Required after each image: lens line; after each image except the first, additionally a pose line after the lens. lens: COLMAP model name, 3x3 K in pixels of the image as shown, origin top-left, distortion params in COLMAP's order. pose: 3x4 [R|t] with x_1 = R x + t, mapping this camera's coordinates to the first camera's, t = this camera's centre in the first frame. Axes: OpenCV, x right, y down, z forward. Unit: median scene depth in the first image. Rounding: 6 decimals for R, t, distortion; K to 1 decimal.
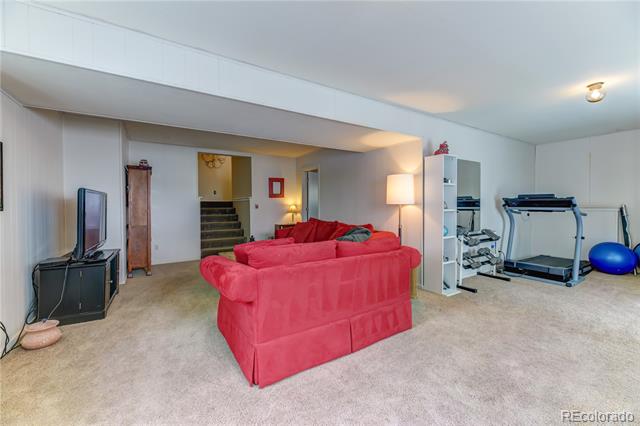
lens RADIAL K [[256.5, 0, 320.3], [0, 256.5, 208.2], [0, 0, 1]] dist [0.012153, -0.002116]
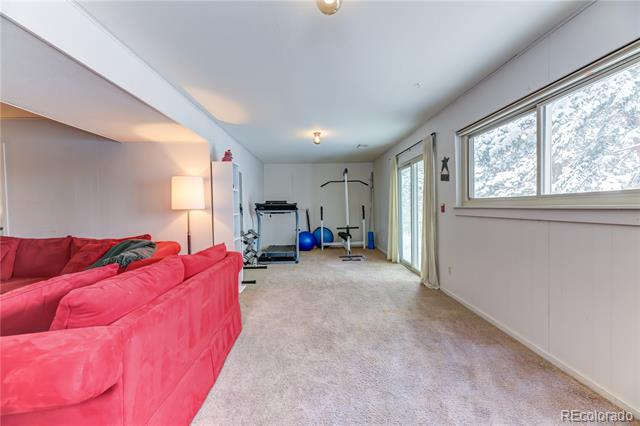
lens RADIAL K [[256.5, 0, 313.4], [0, 256.5, 211.4], [0, 0, 1]] dist [0.012153, -0.002116]
pose [[0.515915, -0.020674, 0.856390, -0.243155], [0.026174, 0.999622, 0.008364, -0.003960], [-0.856240, 0.018100, 0.516261, 0.151752]]
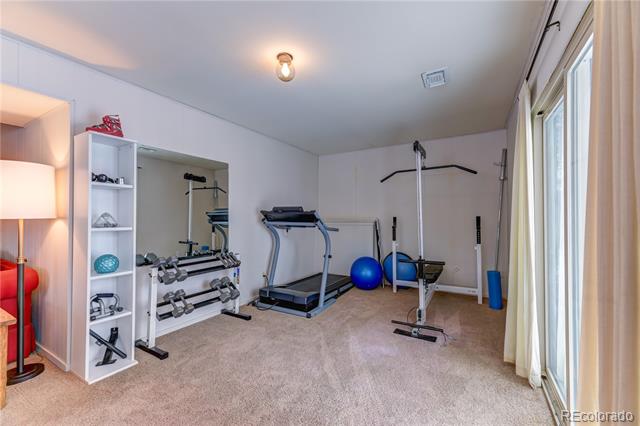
lens RADIAL K [[256.5, 0, 326.4], [0, 256.5, 216.0], [0, 0, 1]] dist [0.012153, -0.002116]
pose [[0.888256, 0.000916, 0.459348, 0.617703], [0.007798, 0.999824, -0.017073, -0.009365], [-0.459283, 0.018747, 0.888092, 0.228689]]
